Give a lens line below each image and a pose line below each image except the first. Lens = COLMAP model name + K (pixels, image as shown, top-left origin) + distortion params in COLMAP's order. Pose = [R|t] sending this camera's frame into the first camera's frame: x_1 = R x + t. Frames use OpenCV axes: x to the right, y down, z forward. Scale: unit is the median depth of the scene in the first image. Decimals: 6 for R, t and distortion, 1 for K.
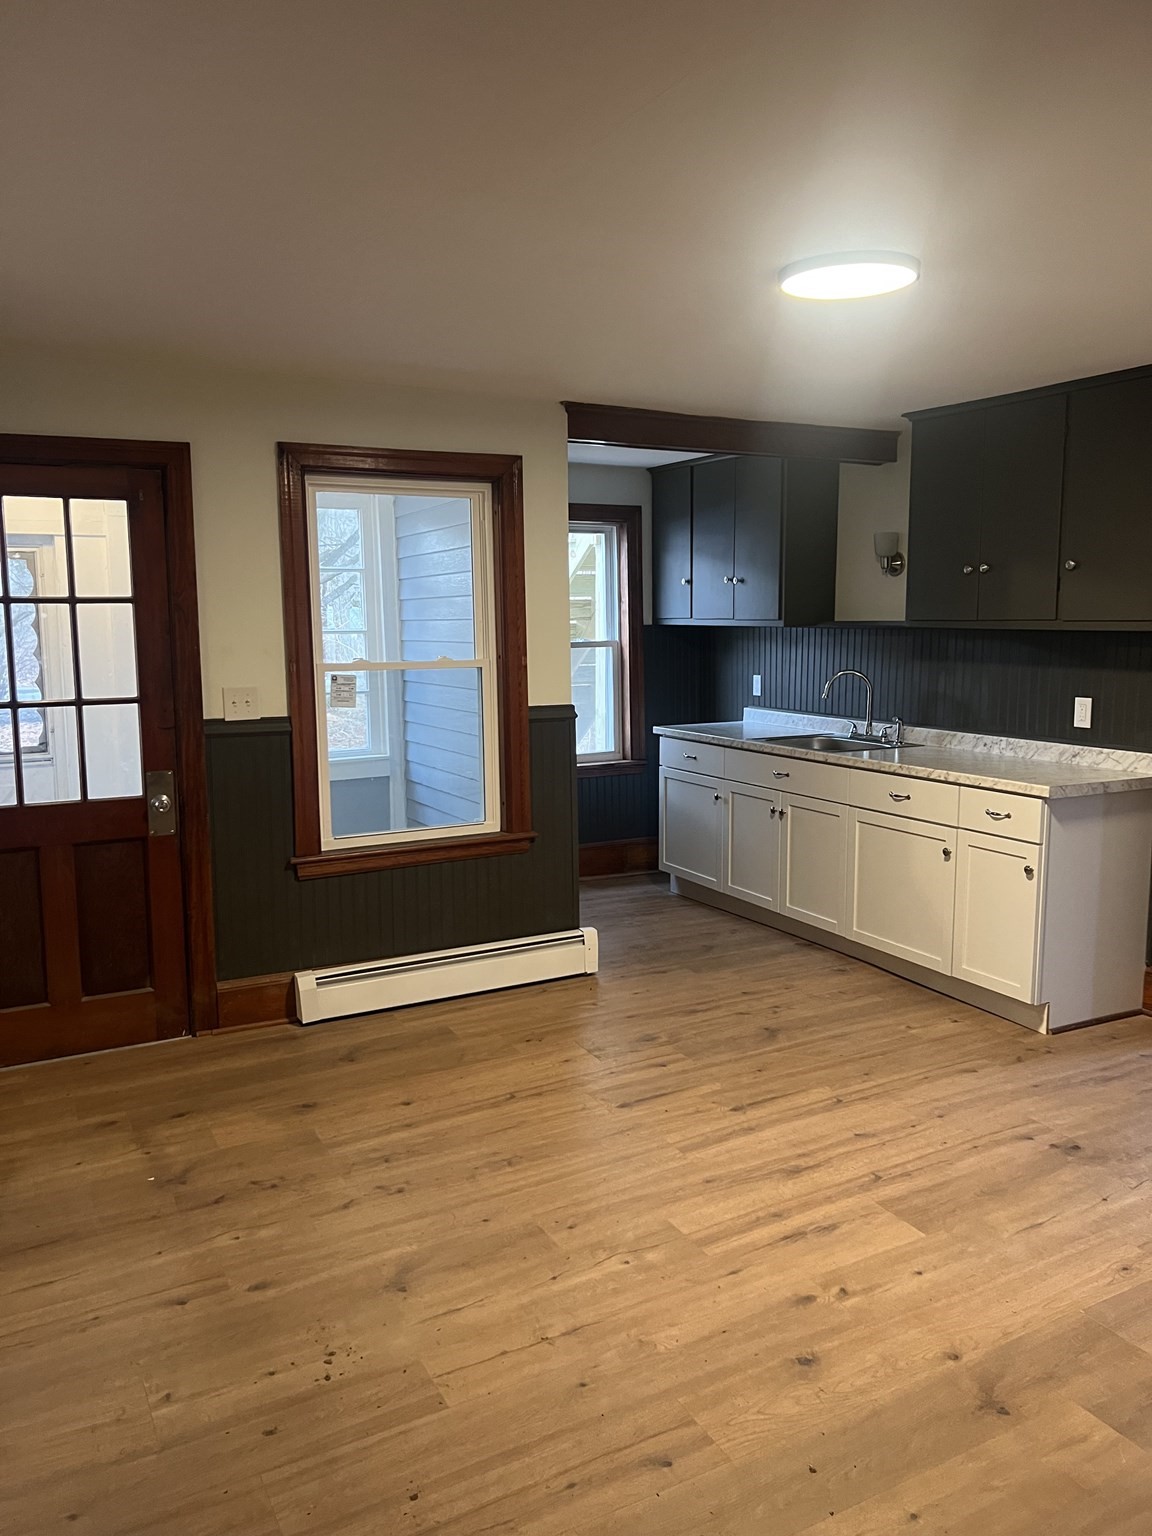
lens RADIAL K [[1141.3, 0, 576.0], [0, 1141.3, 768.0], [0, 0, 1]] dist [0.044958, -0.031218]
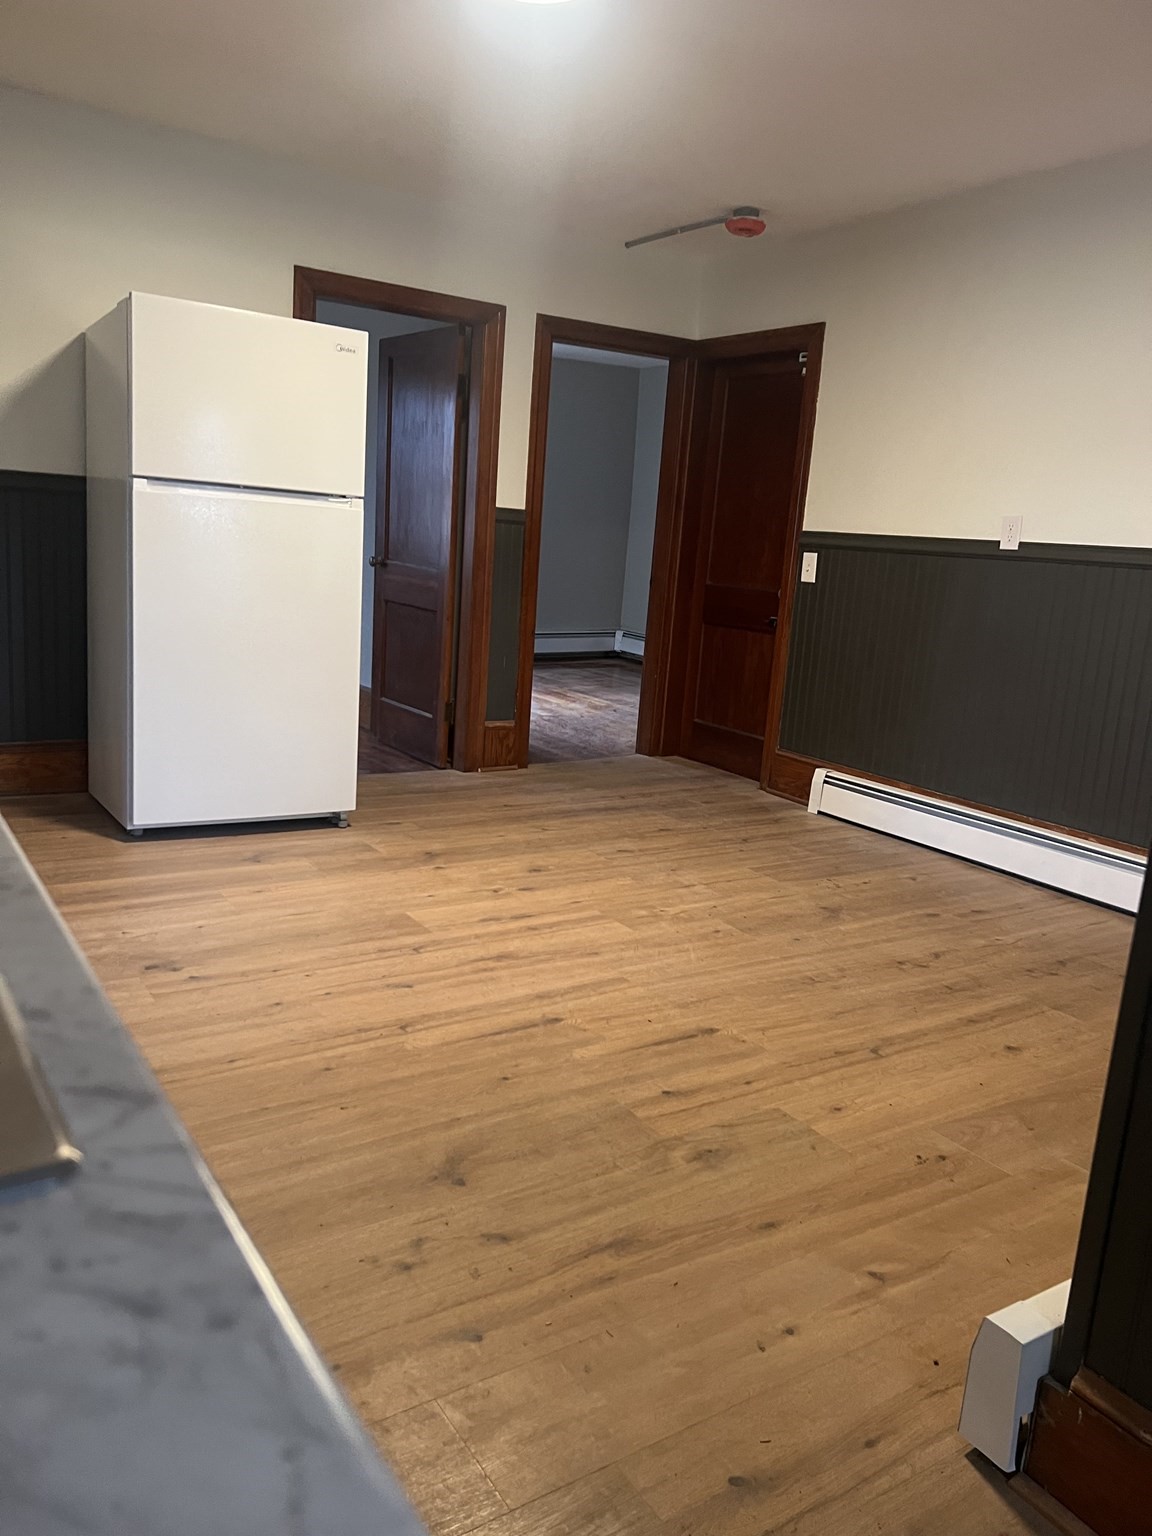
lens RADIAL K [[1153.6, 0, 571.0], [0, 1153.6, 761.0], [0, 0, 1]] dist [0.048831, -0.053897]
pose [[-0.994814, -0.042746, -0.092297, 0.211569], [-0.071145, 0.940925, 0.331056, -0.101232], [0.072693, 0.335905, -0.939086, 1.693162]]
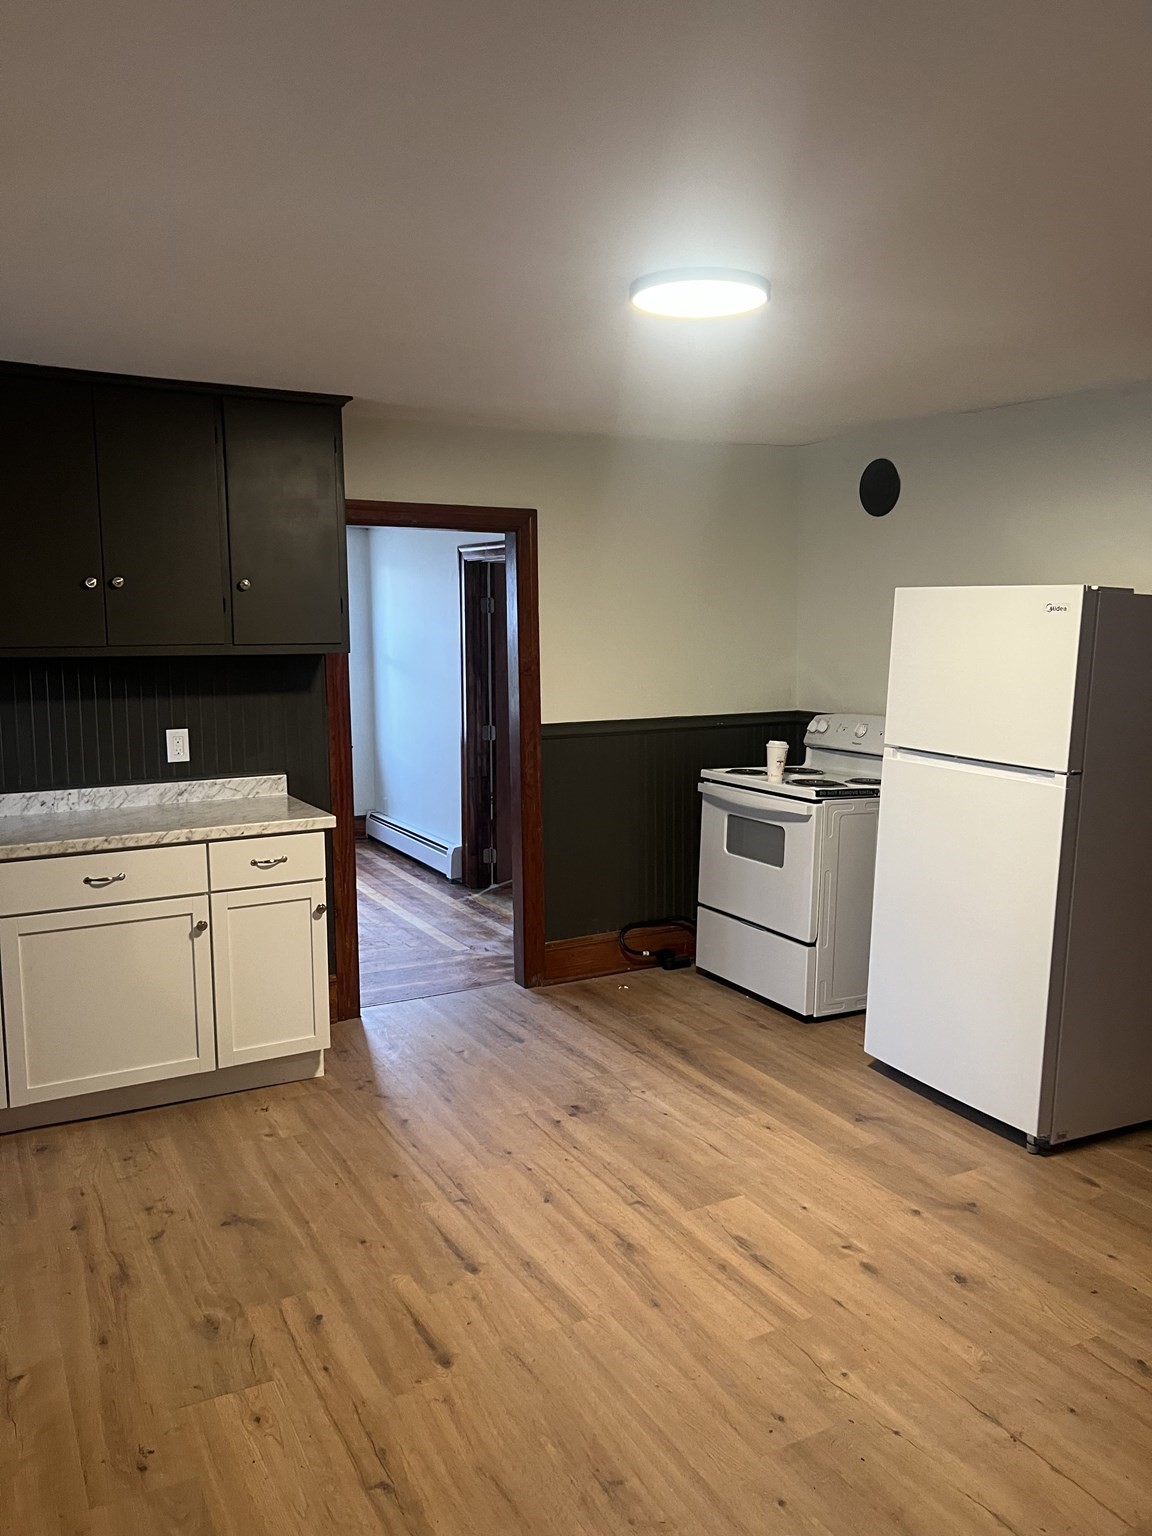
lens RADIAL K [[1153.6, 0, 571.0], [0, 1153.6, 761.0], [0, 0, 1]] dist [0.048831, -0.053897]
pose [[0.003797, -0.116164, 0.993223, -0.632232], [0.141428, 0.983309, 0.114464, -0.130196], [-0.989941, 0.140035, 0.020162, 0.903369]]
